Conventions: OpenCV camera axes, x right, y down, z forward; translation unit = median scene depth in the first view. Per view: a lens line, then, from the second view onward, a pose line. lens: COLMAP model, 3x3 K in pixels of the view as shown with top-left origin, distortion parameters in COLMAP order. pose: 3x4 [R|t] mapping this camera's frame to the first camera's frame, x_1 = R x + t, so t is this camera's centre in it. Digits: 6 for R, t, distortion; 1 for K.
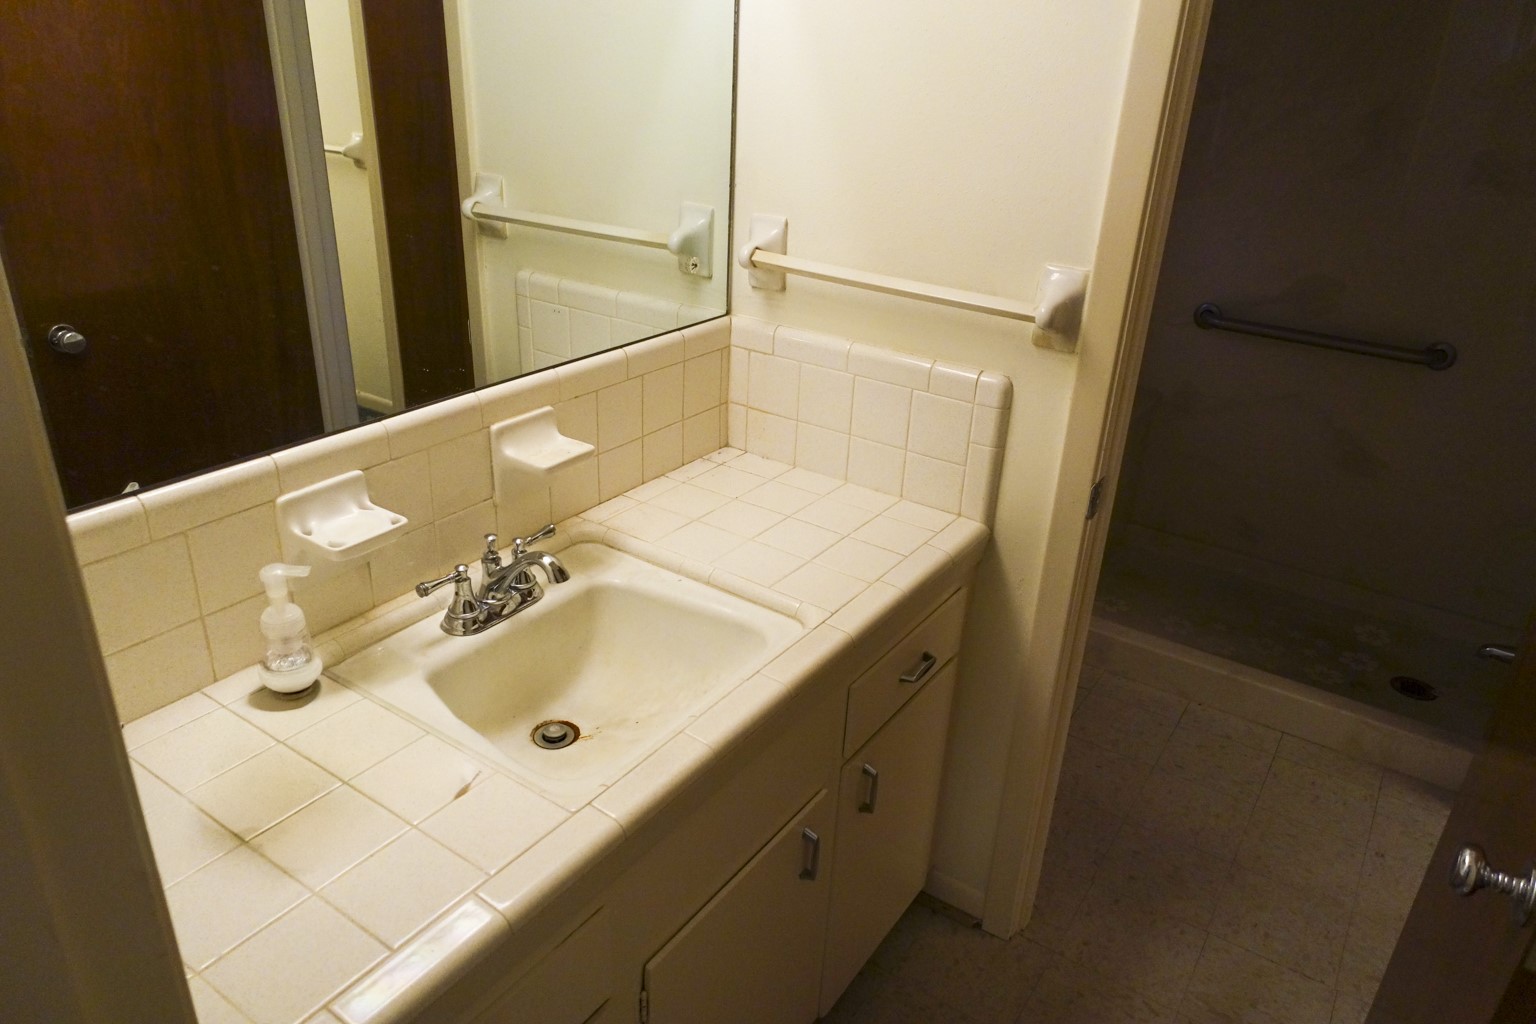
lens RADIAL K [[1044.4, 0, 768.8], [0, 1044.4, 508.8], [0, 0, 1]] dist [-0.000506, -0.000181]
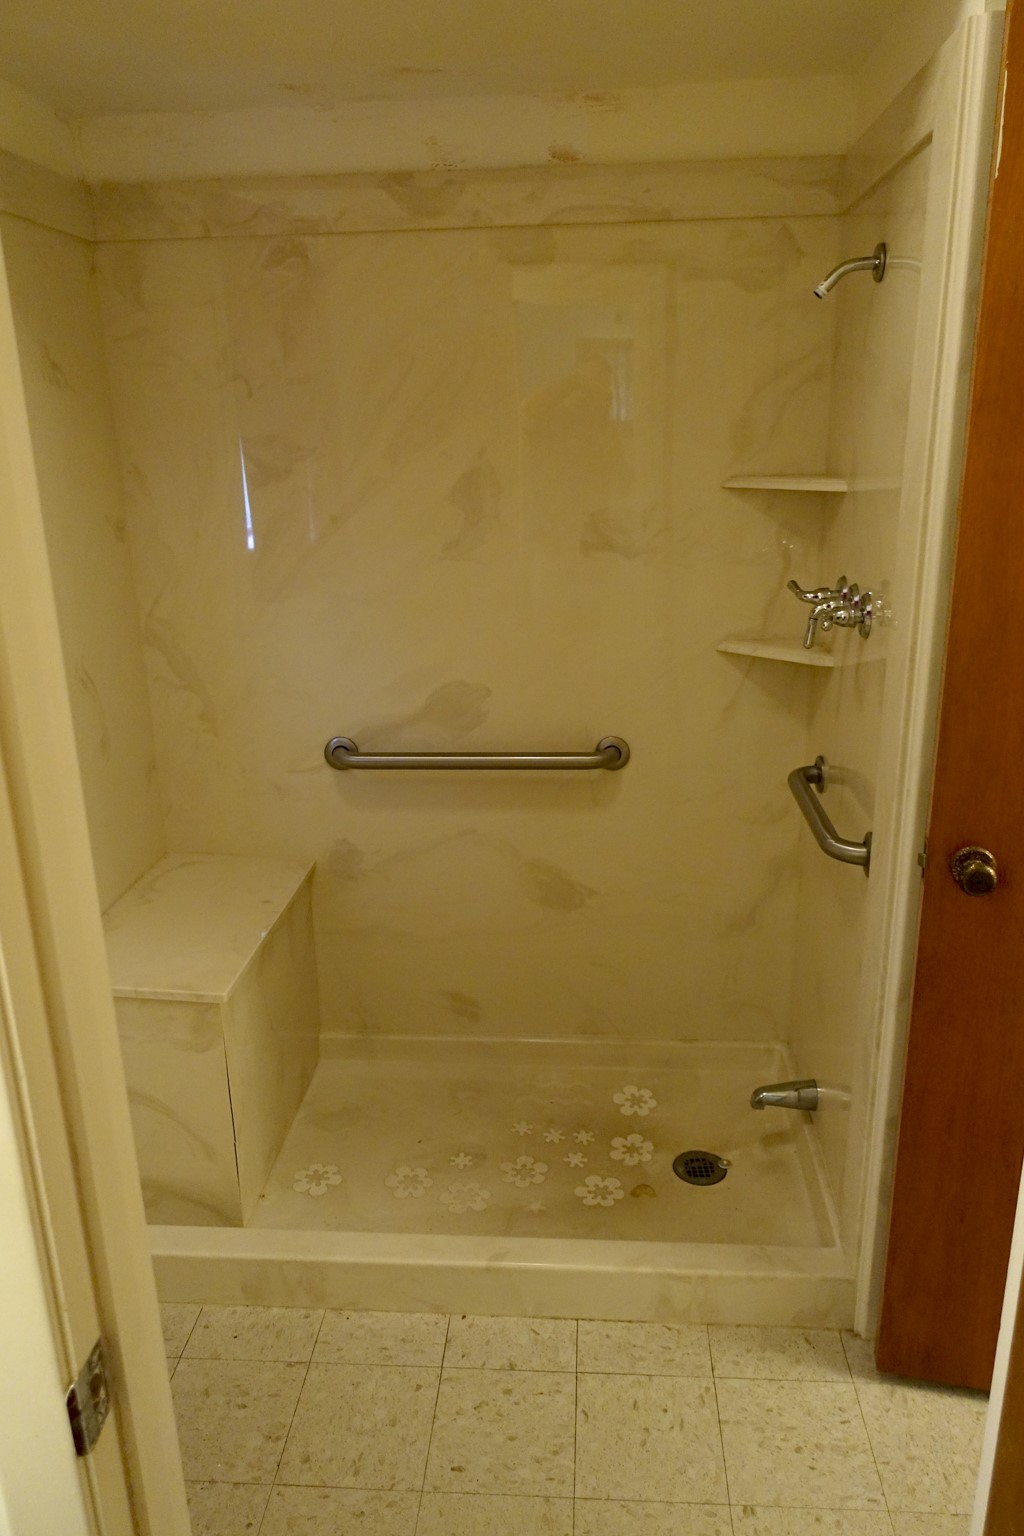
lens RADIAL K [[1044.4, 0, 512.1], [0, 1044.4, 766.0], [0, 0, 1]] dist [-0.000506, -0.000181]
pose [[0.862651, -0.211445, 0.459483, 0.192667], [0.263848, 0.963154, -0.052133, -0.111685], [-0.431529, 0.166207, 0.886655, 0.304125]]
